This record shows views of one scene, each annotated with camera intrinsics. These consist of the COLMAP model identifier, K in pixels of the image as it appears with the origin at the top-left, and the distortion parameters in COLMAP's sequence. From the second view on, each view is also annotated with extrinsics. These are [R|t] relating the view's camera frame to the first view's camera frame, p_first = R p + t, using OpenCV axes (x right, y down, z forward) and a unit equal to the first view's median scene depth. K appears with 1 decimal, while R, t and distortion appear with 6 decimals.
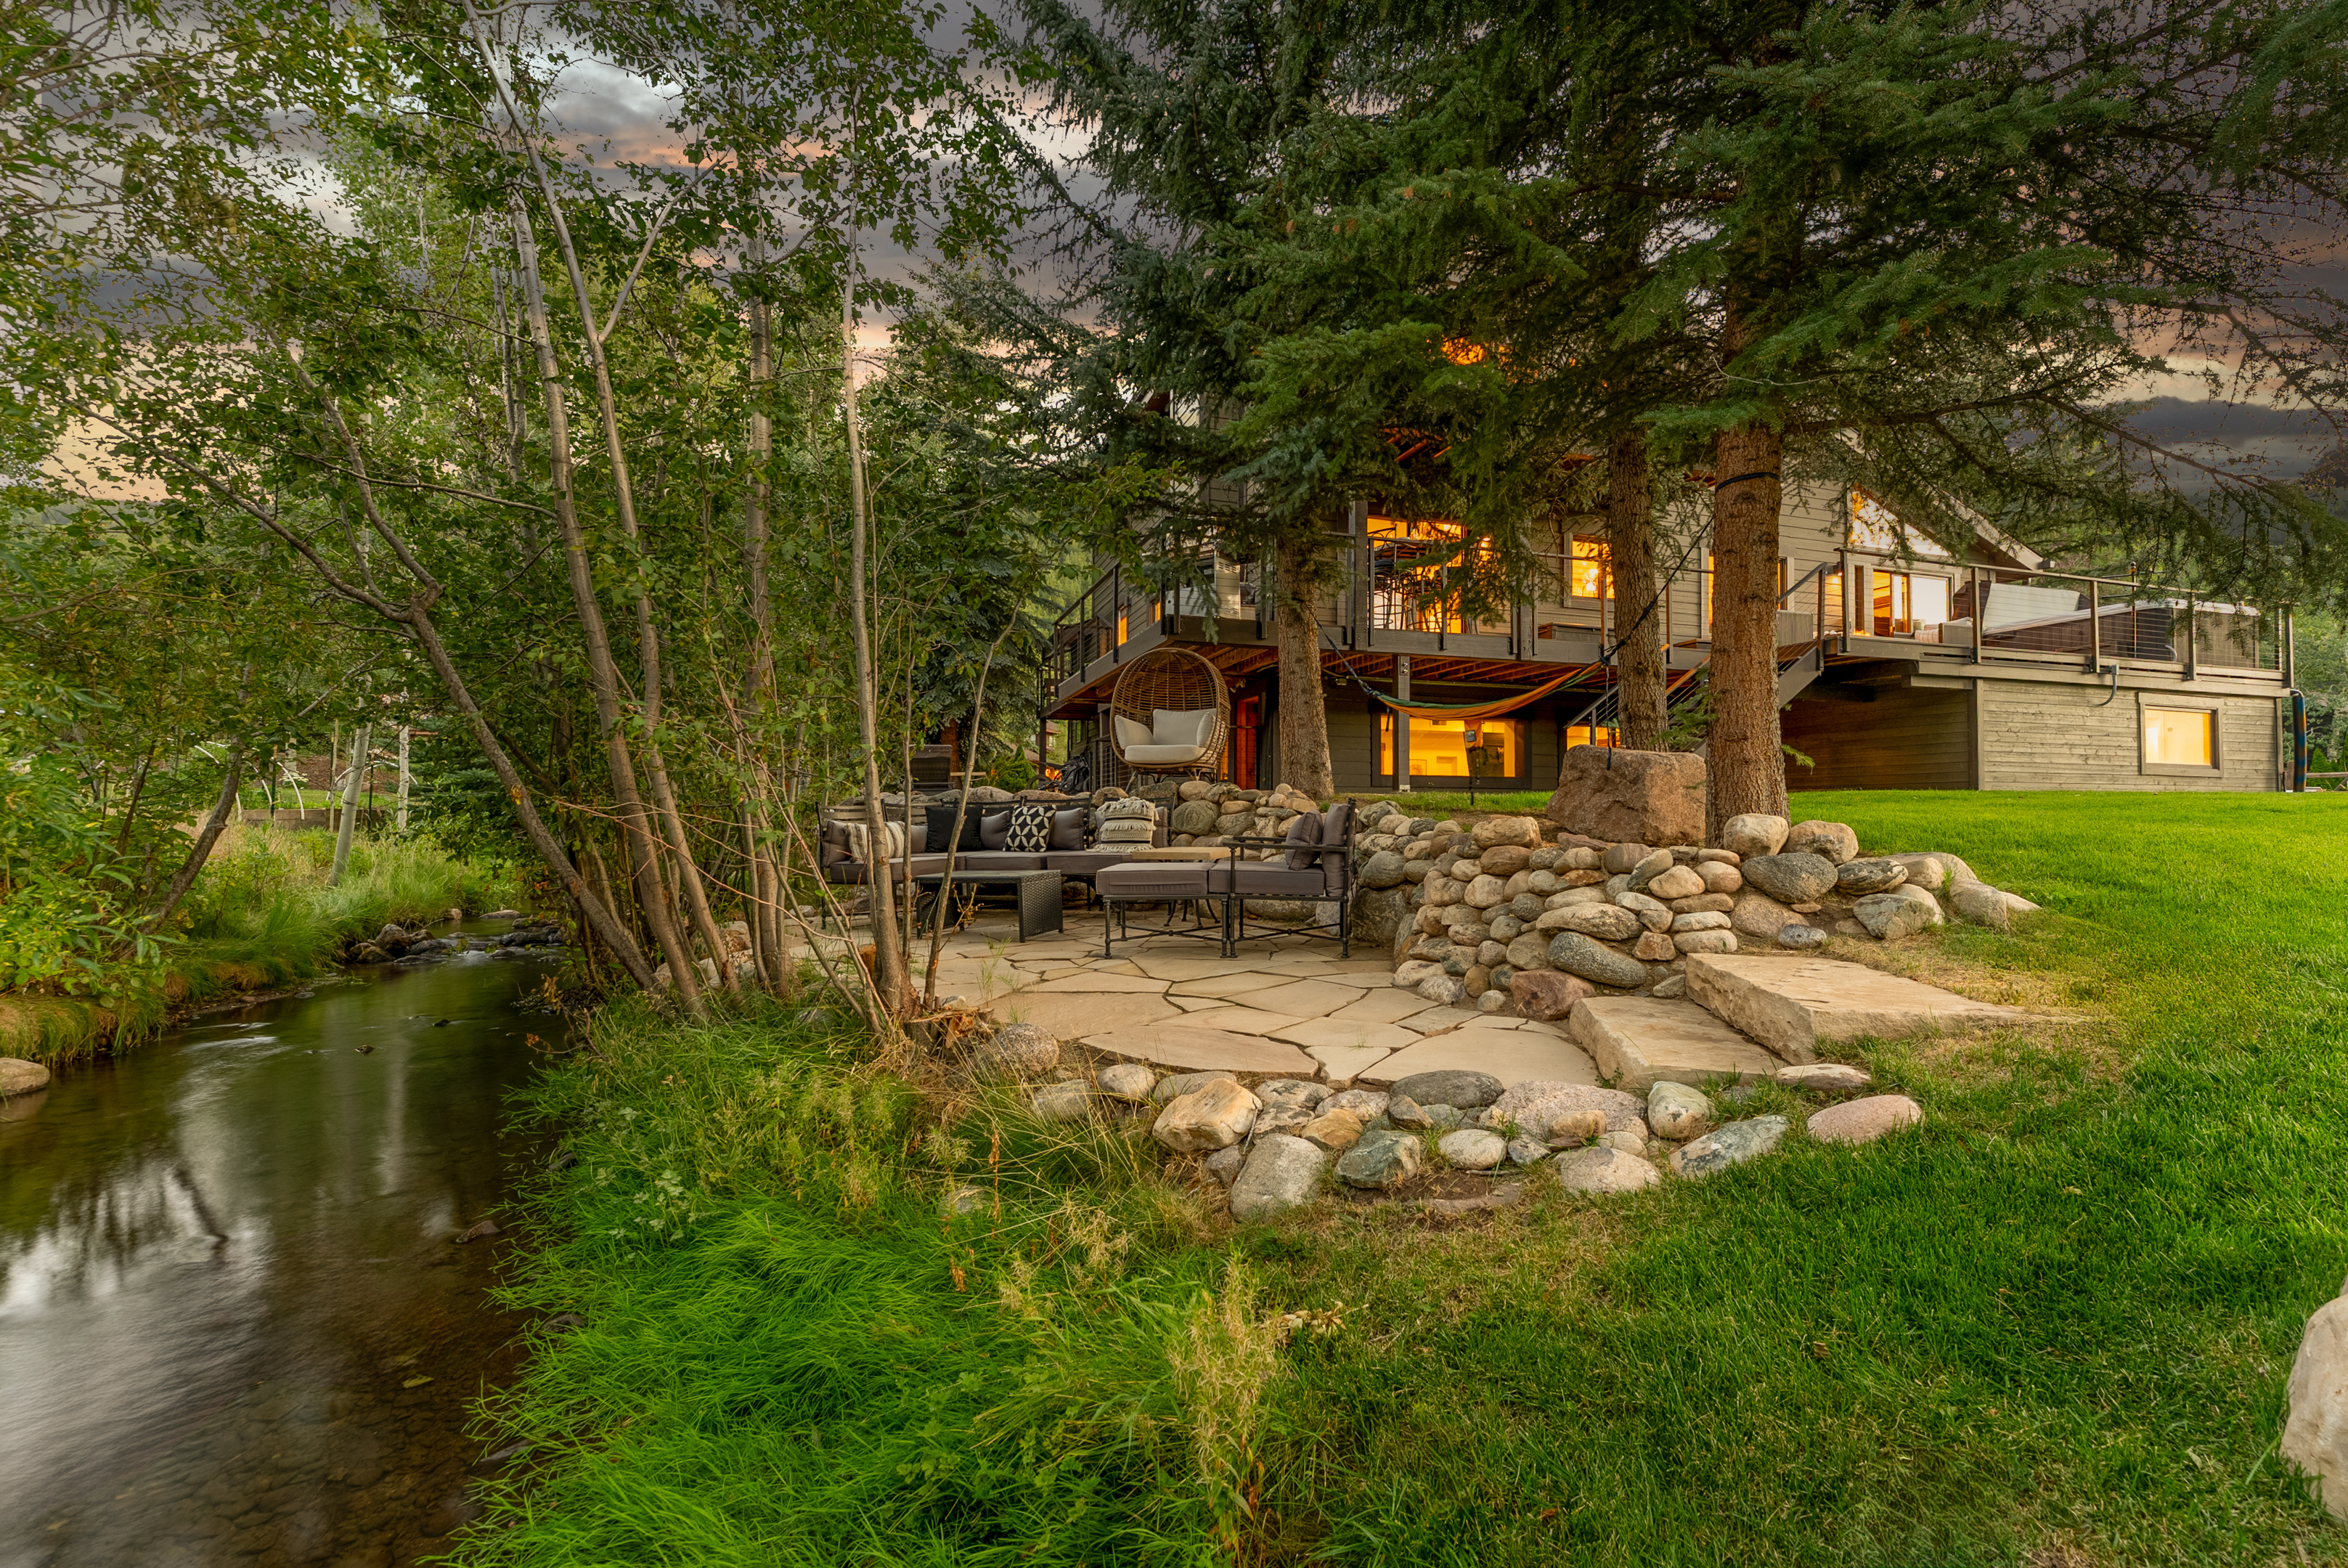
lens RADIAL K [[955.8, 0, 1180.4], [0, 955.8, 788.1], [0, 0, 1]] dist [0.003200, 0.000076]
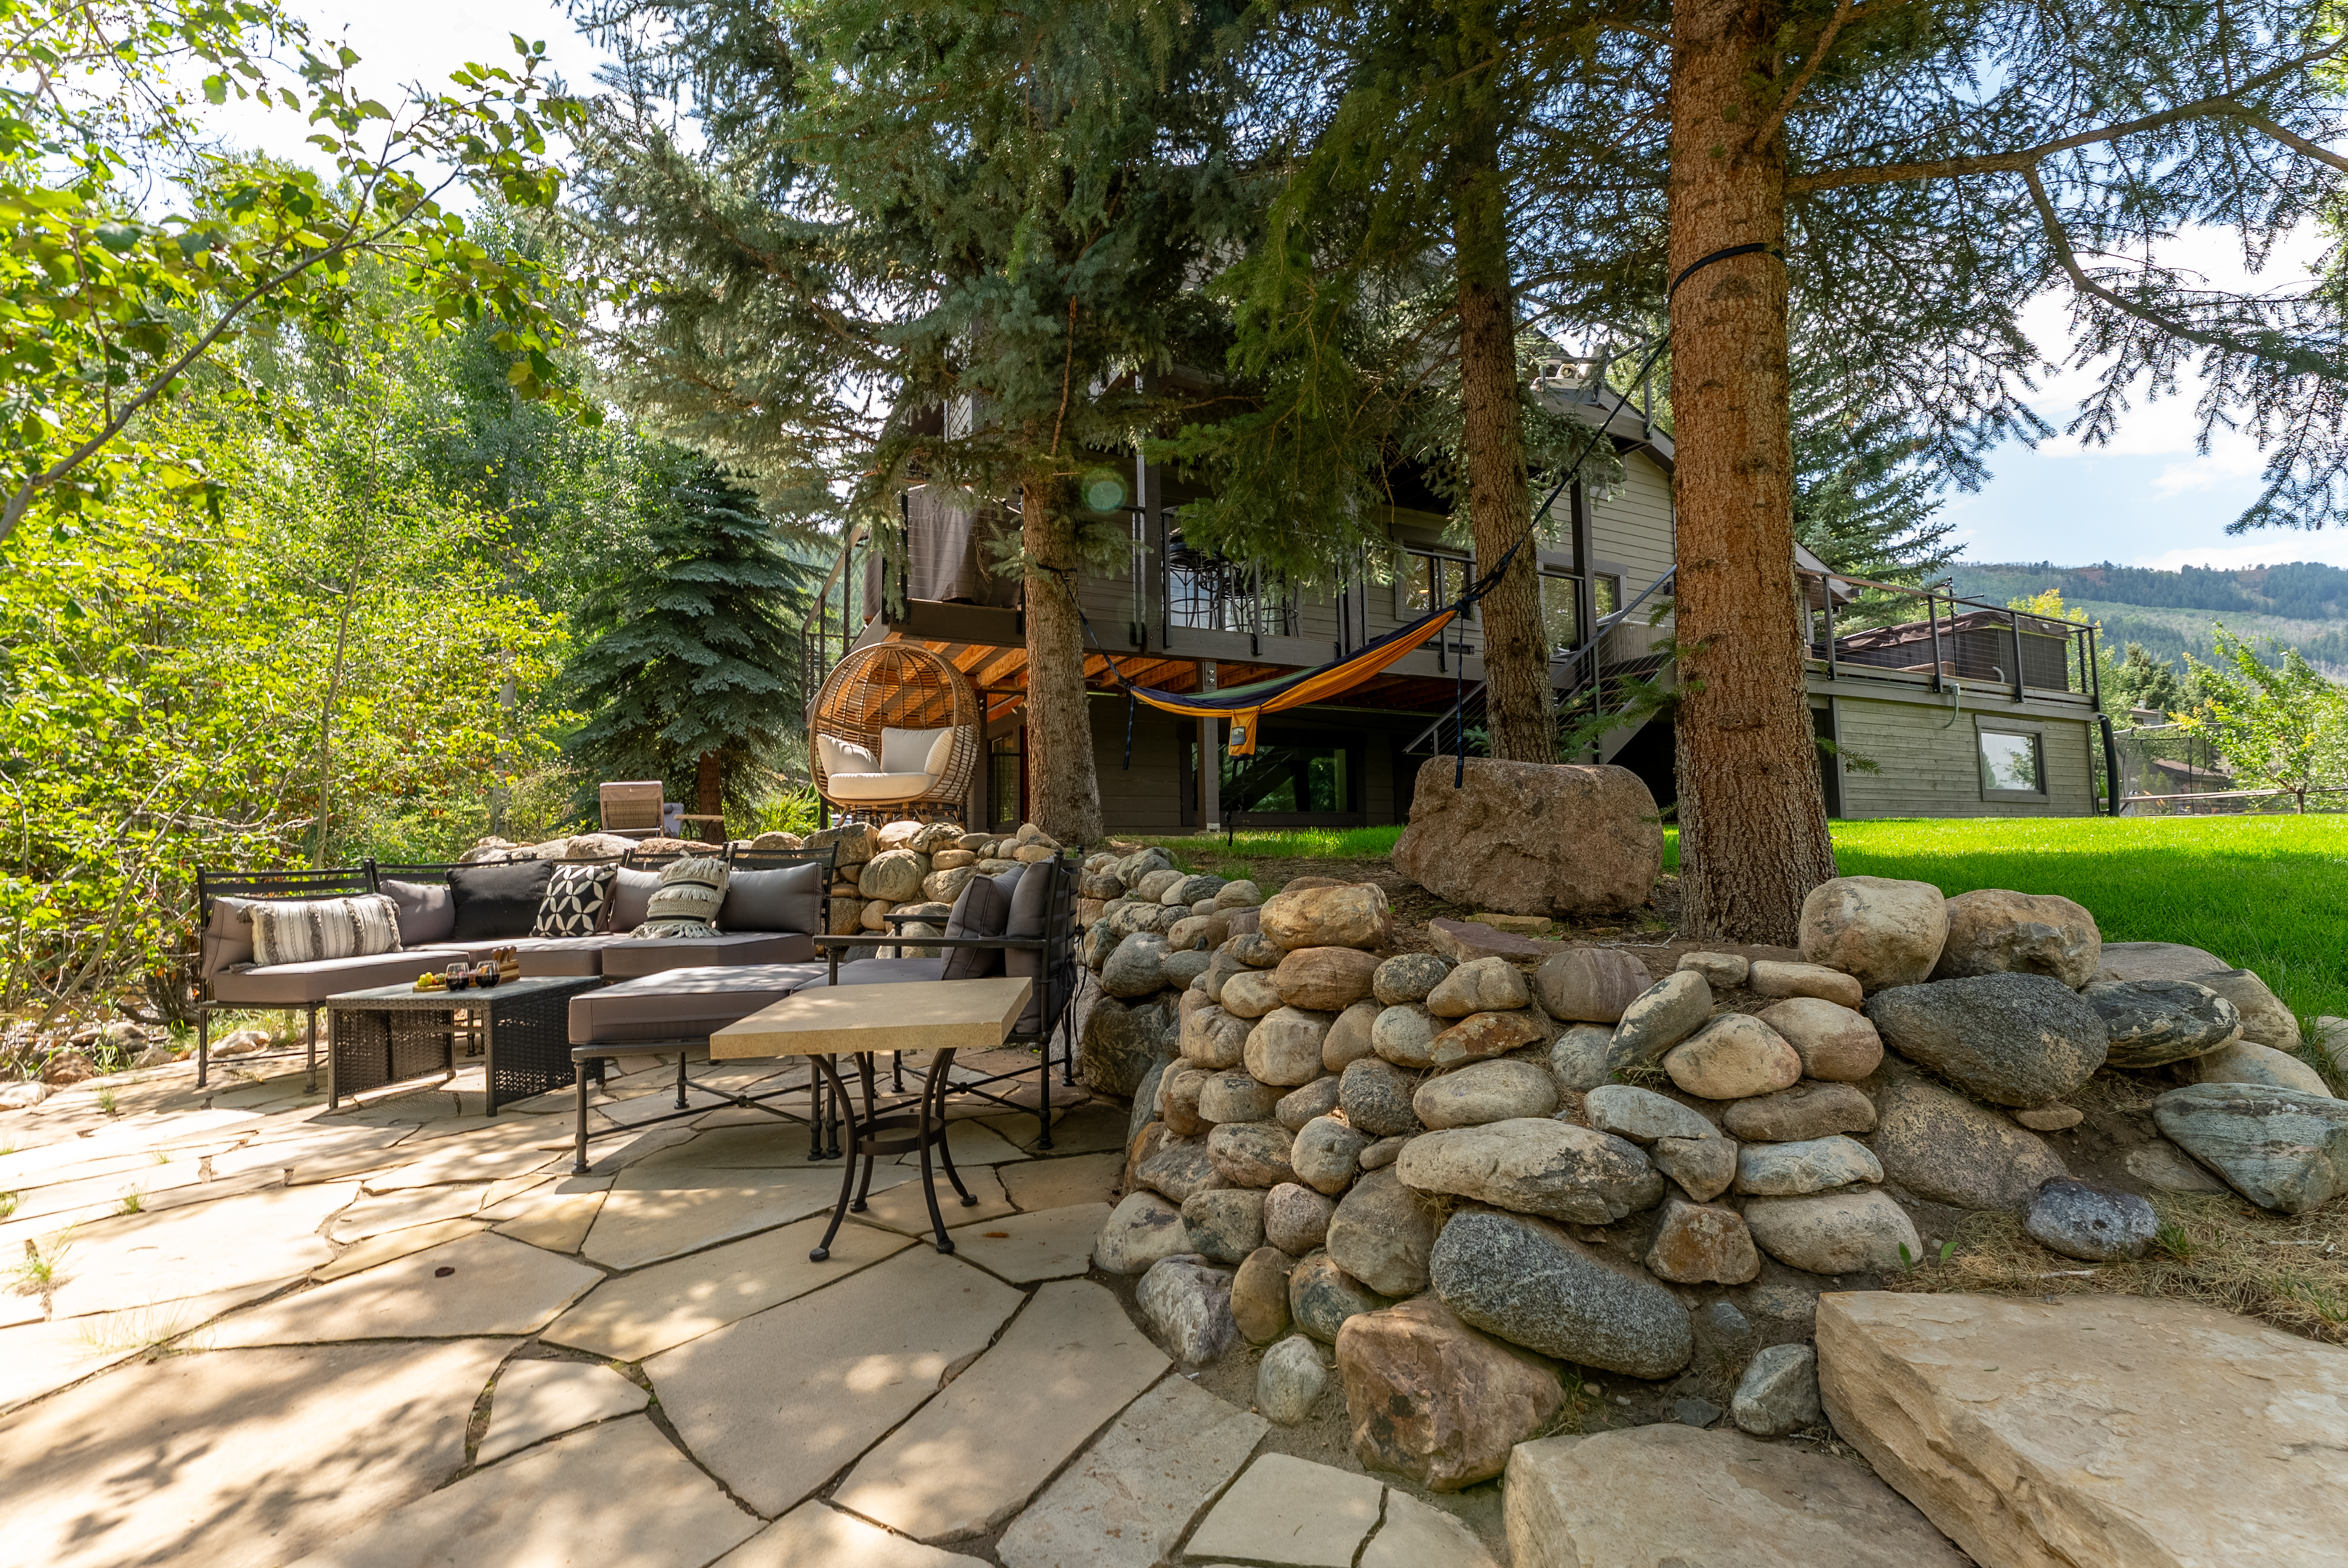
lens RADIAL K [[955.8, 0, 1174.5], [0, 955.8, 784.9], [0, 0, 1]] dist [0.003200, 0.000076]
pose [[0.987440, -0.007870, 0.157796, 0.212841], [0.015149, 0.998873, -0.044981, -0.000222], [-0.157264, 0.046807, 0.986447, 0.595720]]
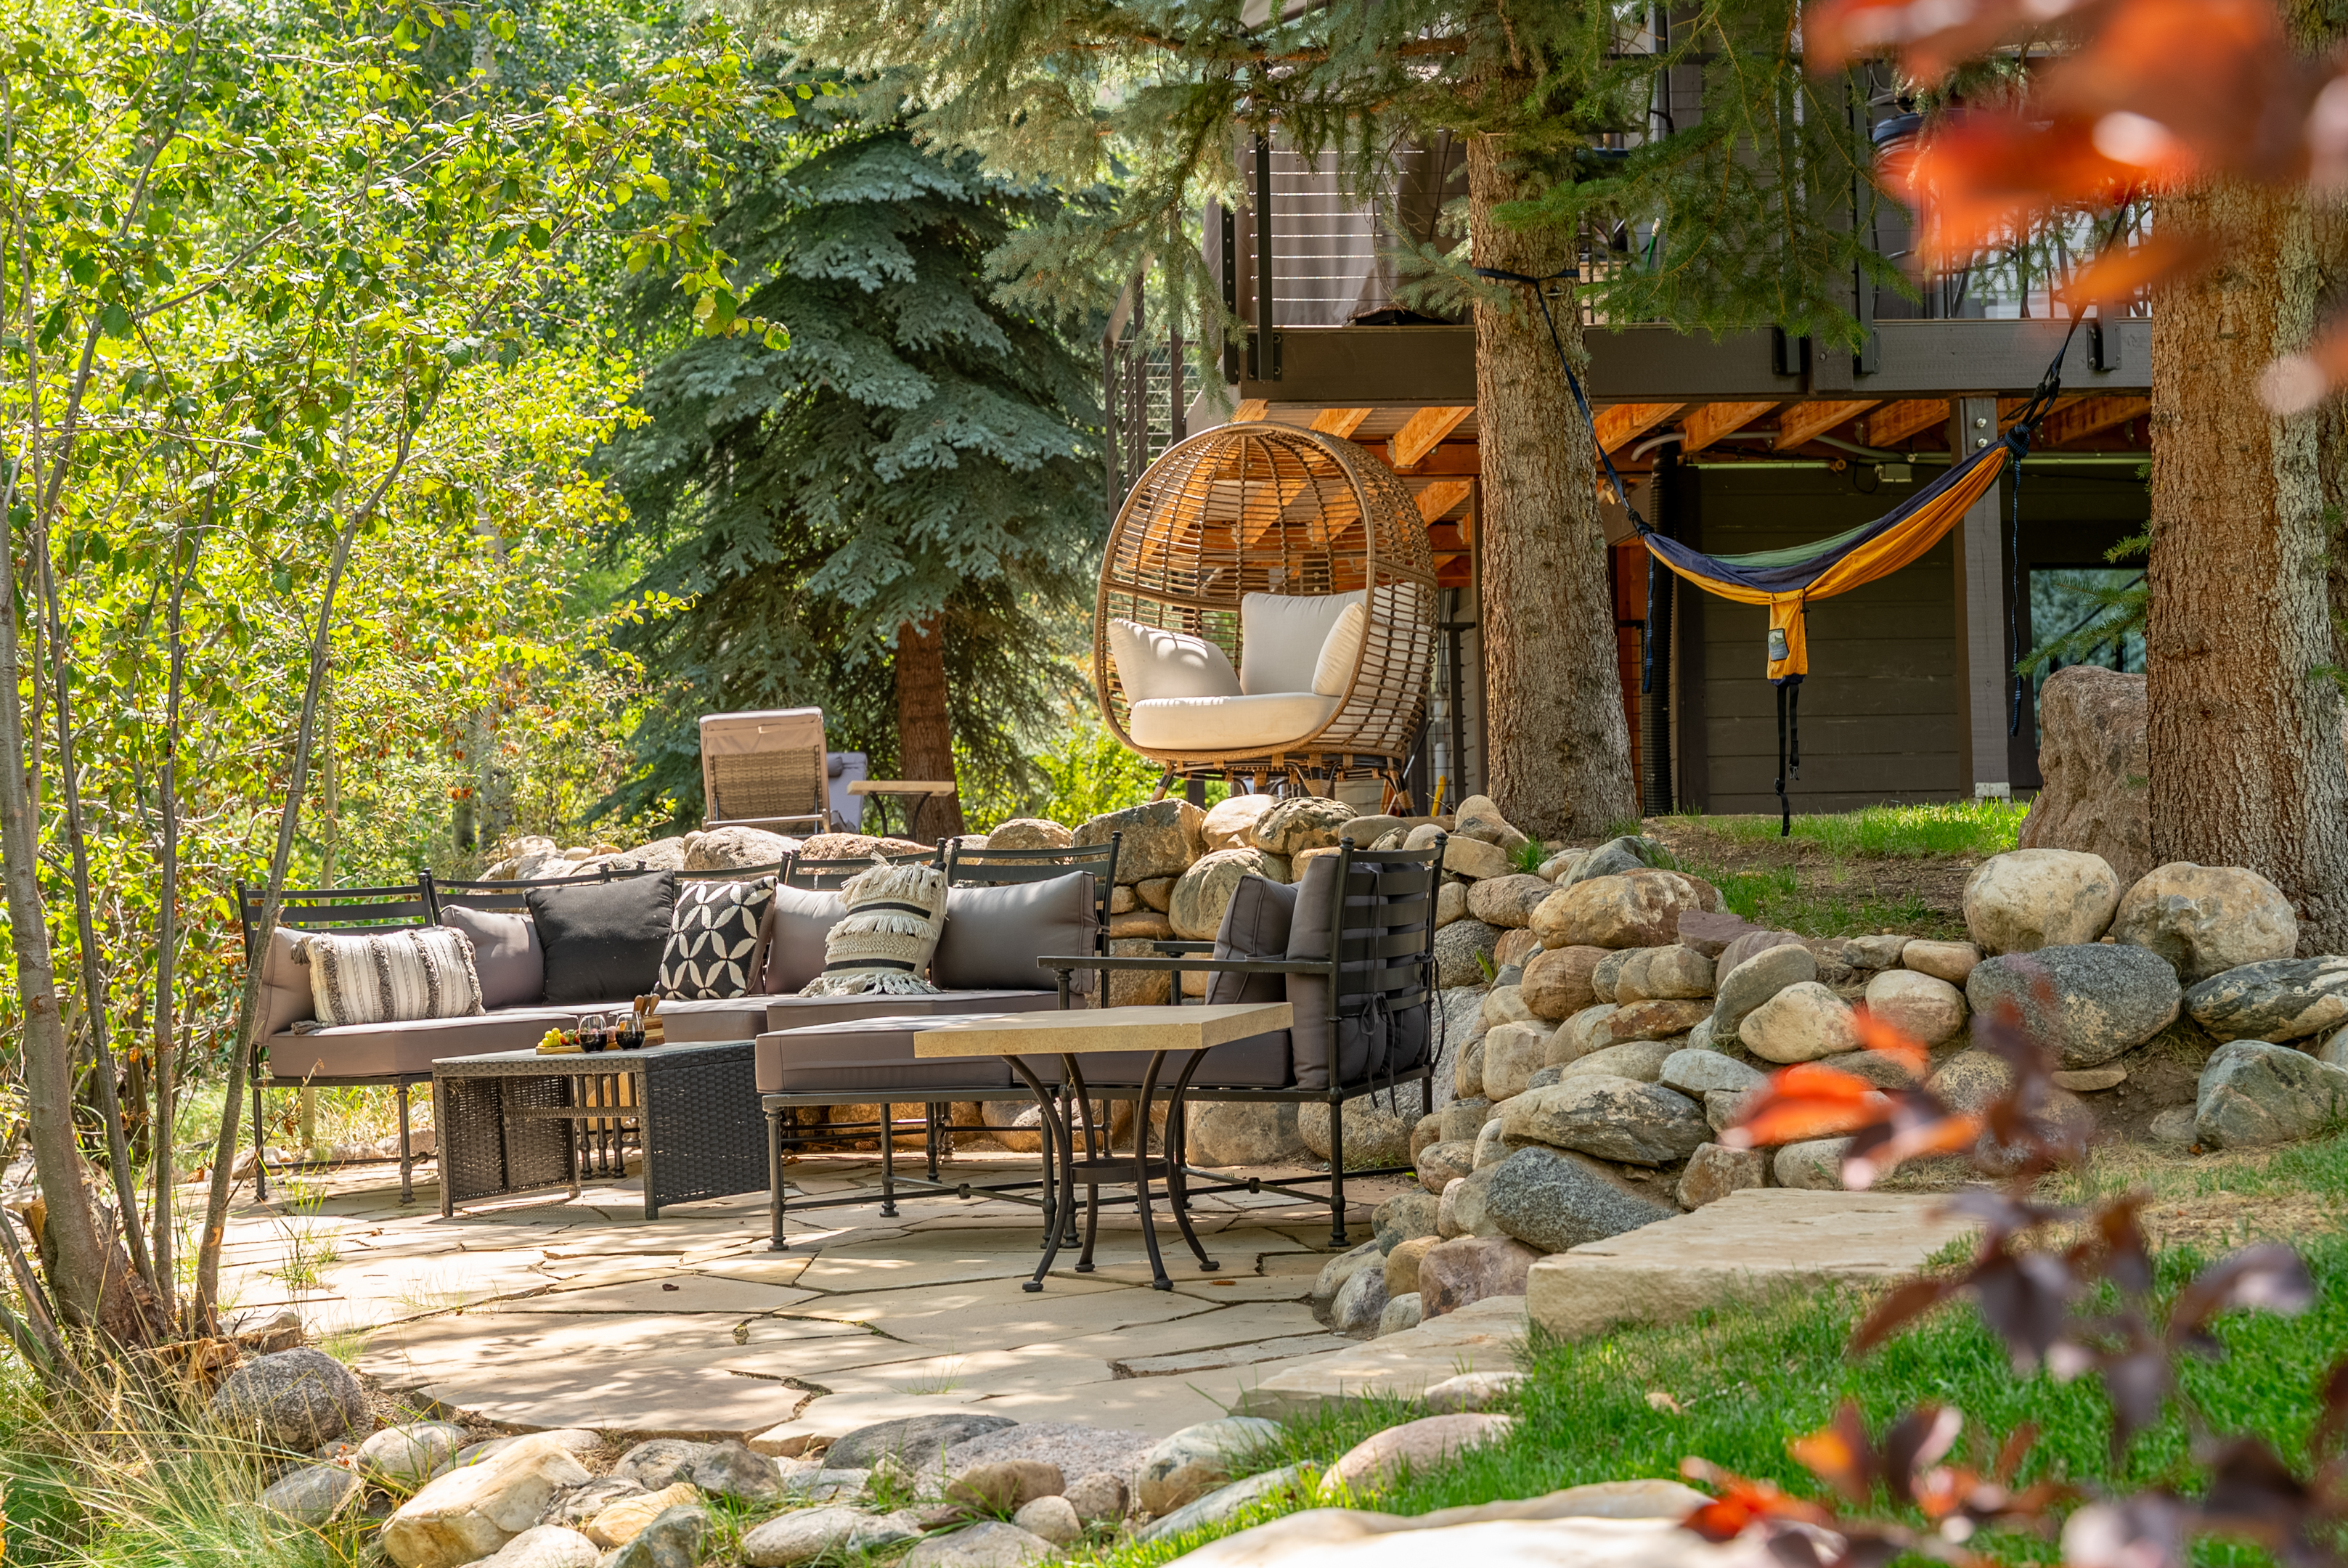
lens RADIAL K [[3132.1, 0, 1177.2], [0, 3132.1, 785.6], [0, 0, 1]] dist [0.038477, 0.000000]
pose [[0.976165, -0.033524, -0.214426, 0.513330], [0.031773, 0.999428, -0.011612, 0.003708], [0.214693, 0.004522, 0.976671, -0.348094]]
